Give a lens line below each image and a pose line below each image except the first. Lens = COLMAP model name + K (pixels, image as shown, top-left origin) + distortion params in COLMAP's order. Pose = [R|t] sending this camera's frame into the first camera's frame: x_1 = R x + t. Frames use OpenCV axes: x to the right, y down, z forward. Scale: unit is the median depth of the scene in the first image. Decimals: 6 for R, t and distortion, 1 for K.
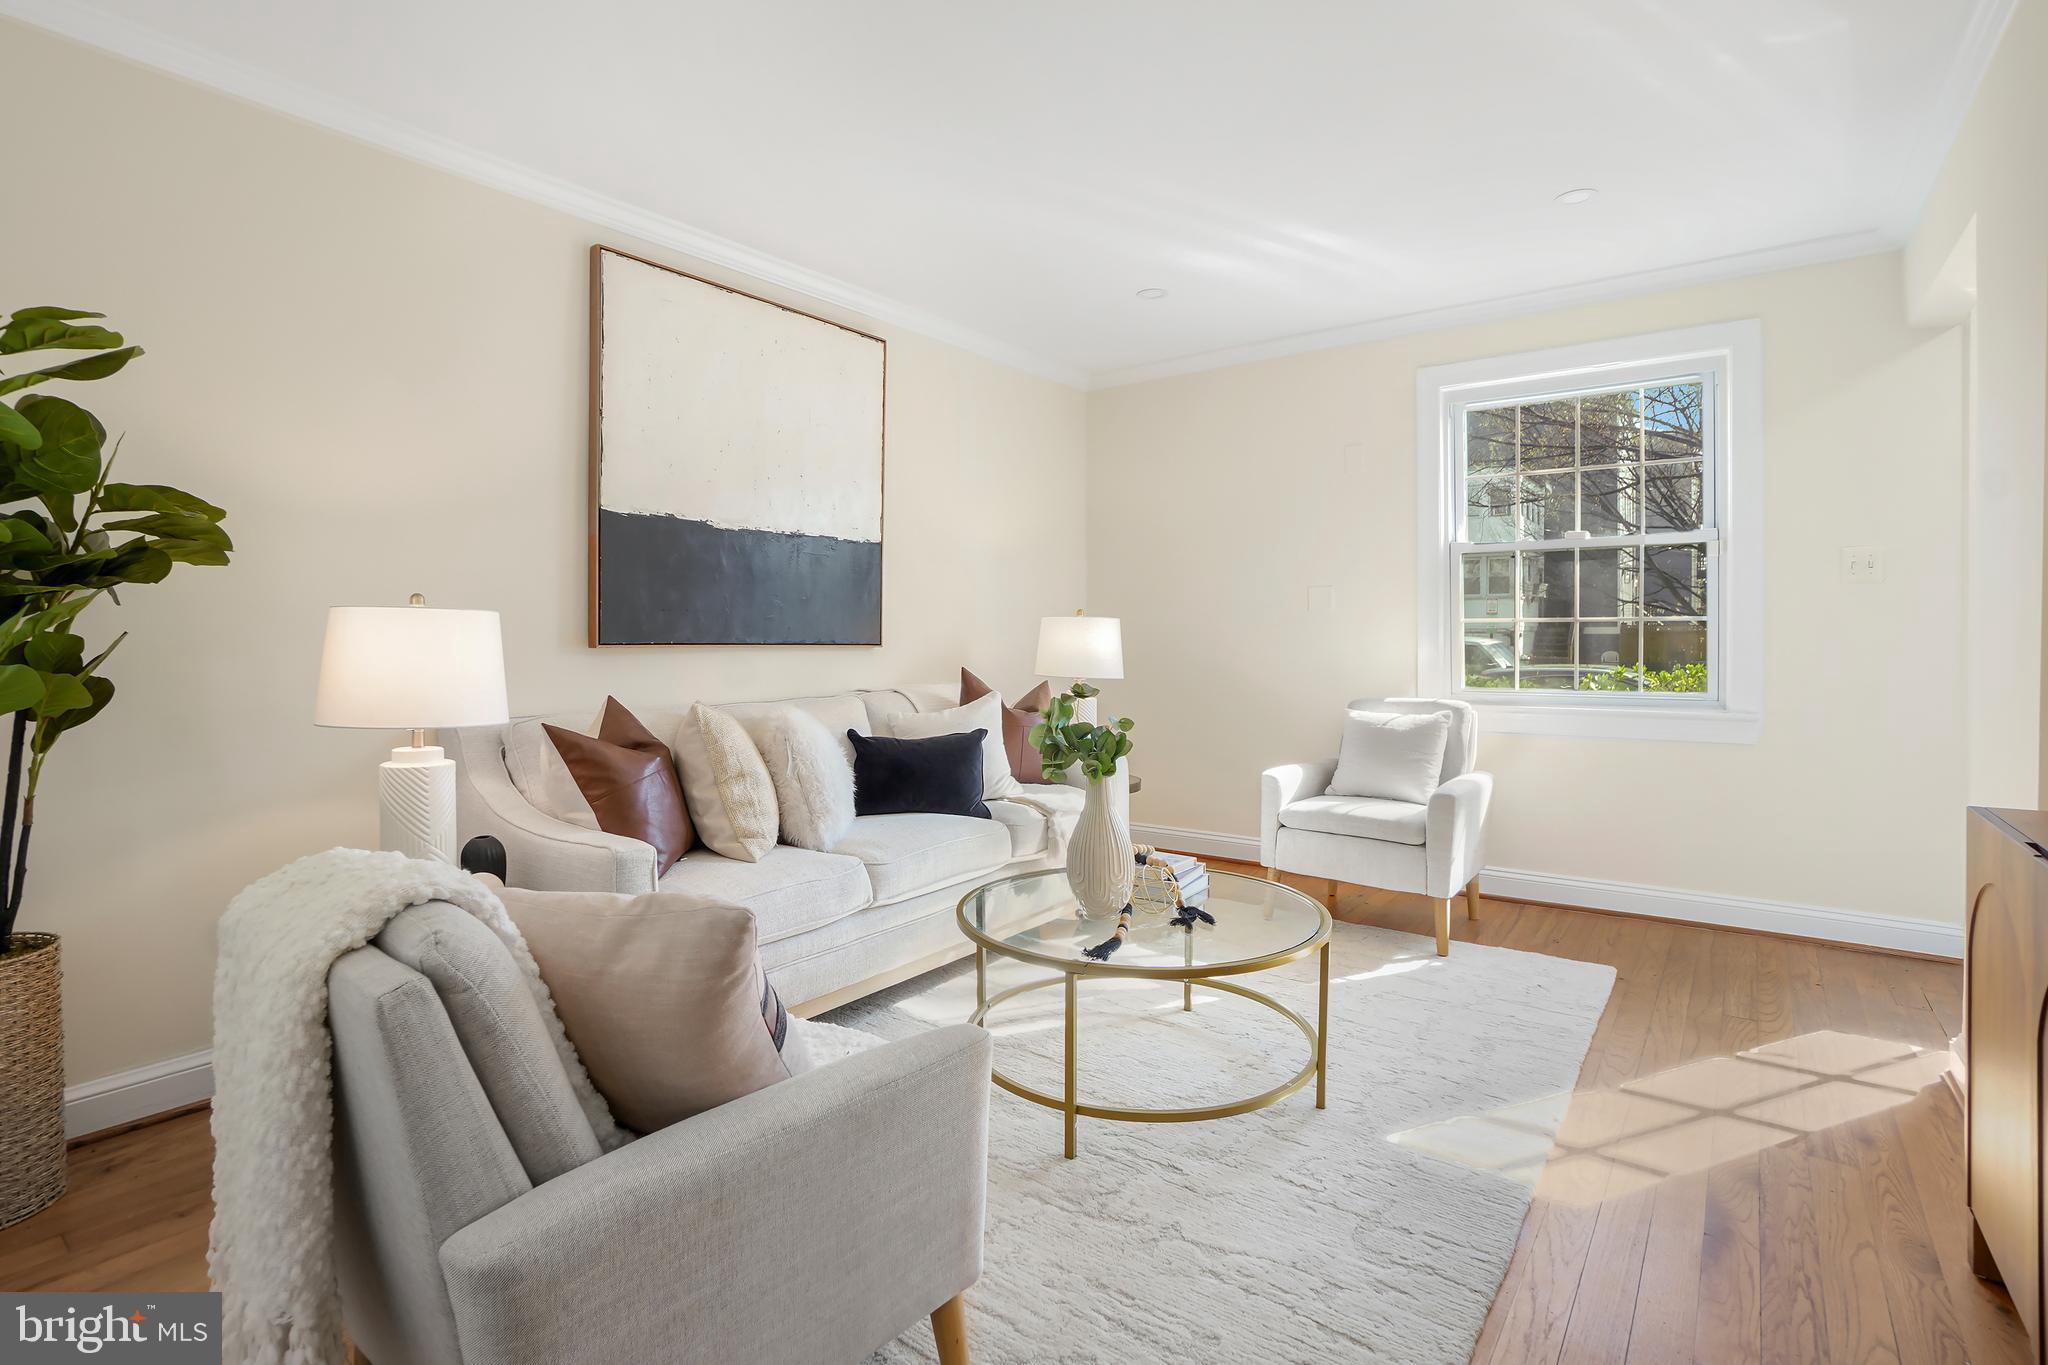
lens RADIAL K [[991.7, 0, 1025.8], [0, 991.7, 636.2], [0, 0, 1]] dist [-0.062451, 0.028396]
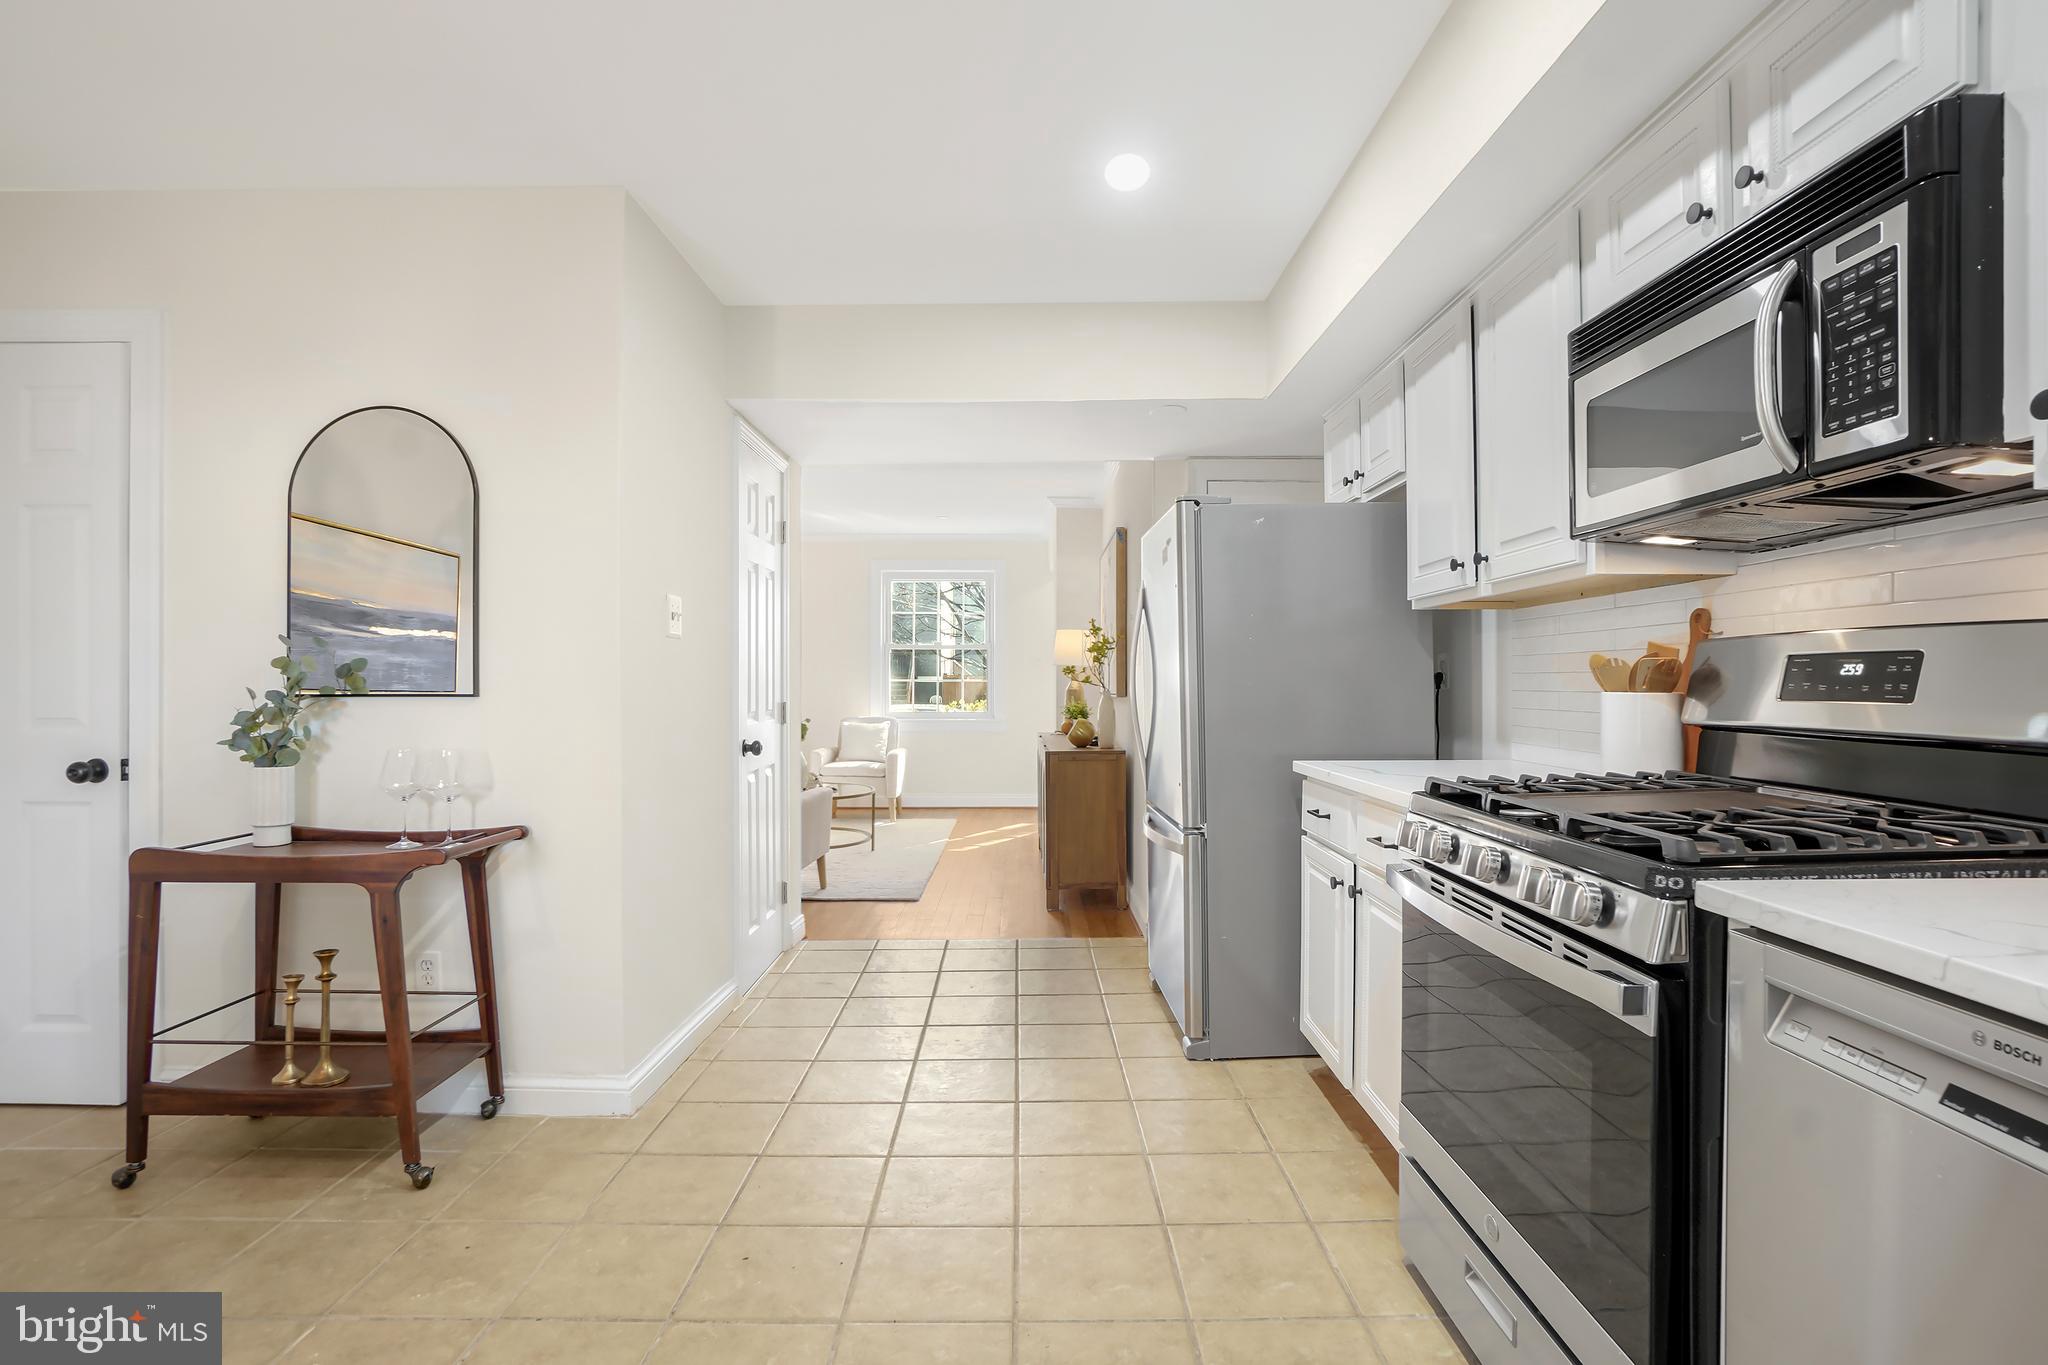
lens RADIAL K [[967.4, 0, 1018.2], [0, 967.4, 683.7], [0, 0, 1]] dist [-0.059431, 0.027004]
pose [[0.805573, -0.000821, 0.592496, -0.640565], [0.000784, 1.000000, 0.000320, -0.010553], [-0.592496, 0.000207, 0.805573, -0.960580]]
